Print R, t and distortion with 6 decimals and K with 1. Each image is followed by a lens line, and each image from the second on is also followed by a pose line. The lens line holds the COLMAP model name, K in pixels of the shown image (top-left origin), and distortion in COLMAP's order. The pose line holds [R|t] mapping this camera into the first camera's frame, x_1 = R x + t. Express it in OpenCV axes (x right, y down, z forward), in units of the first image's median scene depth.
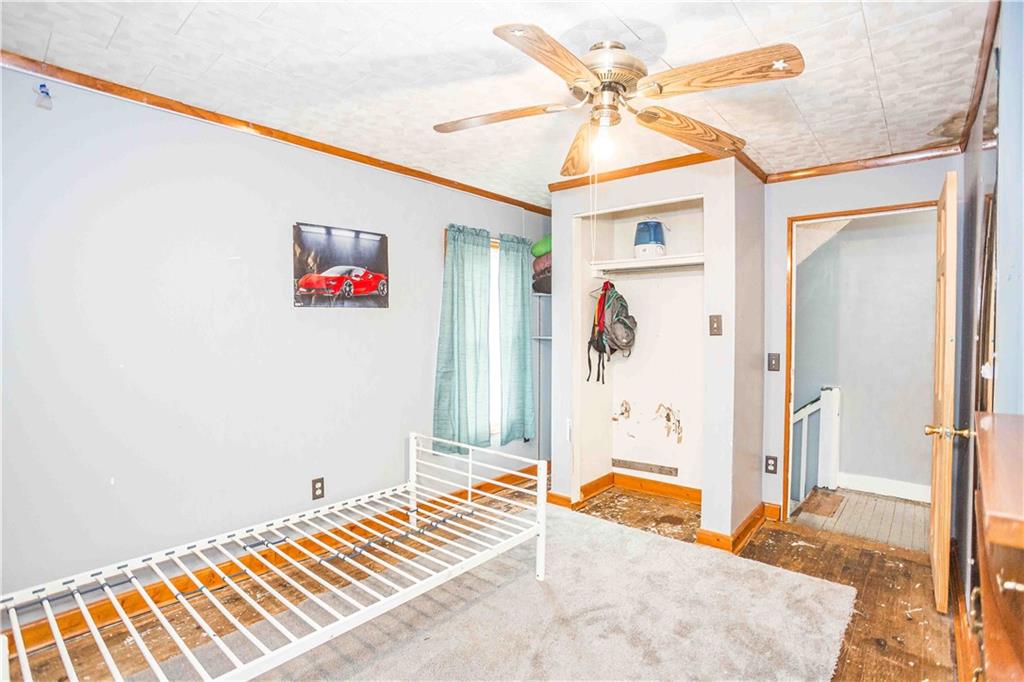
lens RADIAL K [[506.2, 0, 513.6], [0, 506.2, 339.3], [0, 0, 1]] dist [-0.039424, 0.015137]
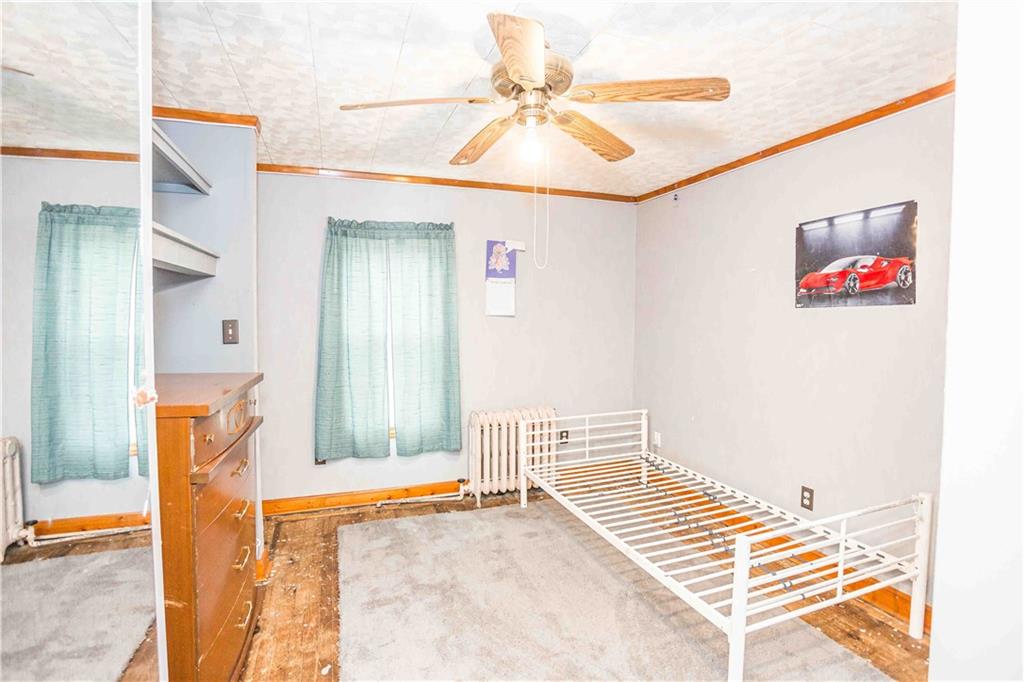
lens RADIAL K [[506.2, 0, 513.9], [0, 506.2, 338.4], [0, 0, 1]] dist [-0.039424, 0.015137]
pose [[-0.492574, 0.038842, -0.869403, 0.673588], [-0.027555, 0.997807, 0.060190, -0.045149], [0.869834, 0.053604, -0.490423, 0.932581]]
